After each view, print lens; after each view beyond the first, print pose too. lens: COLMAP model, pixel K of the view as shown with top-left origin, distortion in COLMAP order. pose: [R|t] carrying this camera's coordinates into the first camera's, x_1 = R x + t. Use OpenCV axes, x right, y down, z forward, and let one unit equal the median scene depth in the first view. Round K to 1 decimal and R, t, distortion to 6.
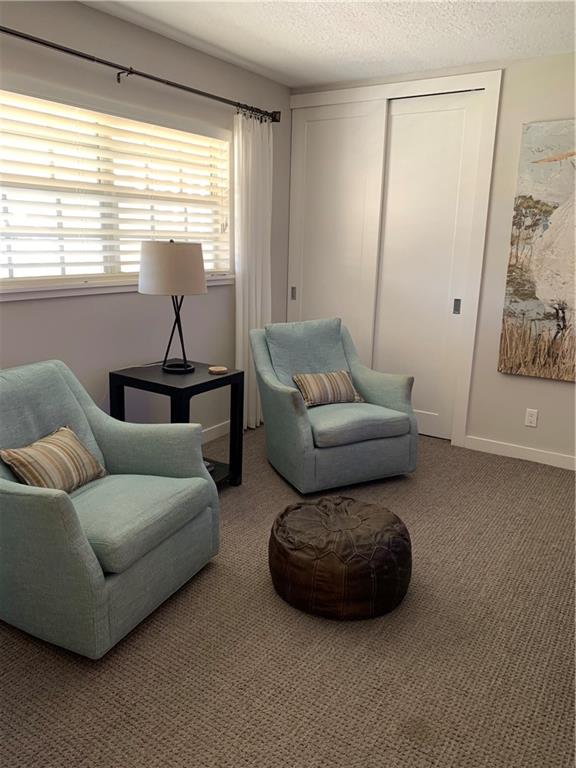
lens RADIAL K [[586.1, 0, 286.9], [0, 586.1, 381.1], [0, 0, 1]] dist [-0.008414, -0.007818]
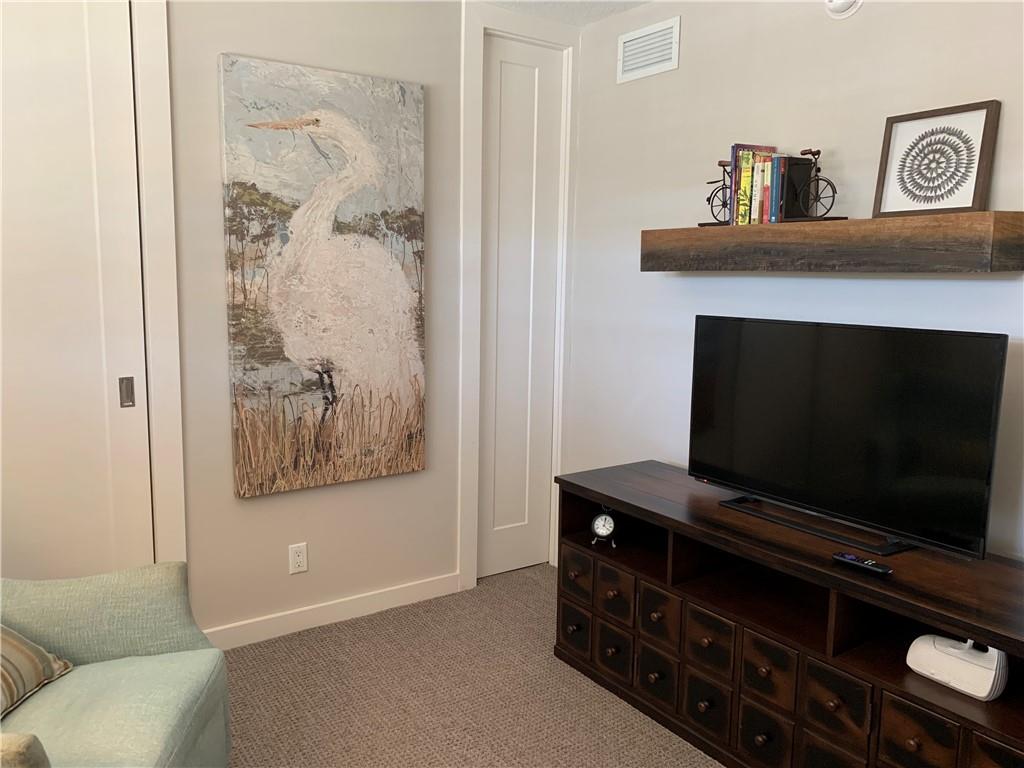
lens RADIAL K [[781.5, 0, 519.4], [0, 781.5, 388.9], [0, 0, 1]] dist [-0.008414, -0.007818]
pose [[0.369988, -0.149277, 0.916965, -0.208624], [0.207170, 0.975411, 0.075200, -0.123935], [-0.905643, 0.162144, 0.391816, 0.492649]]
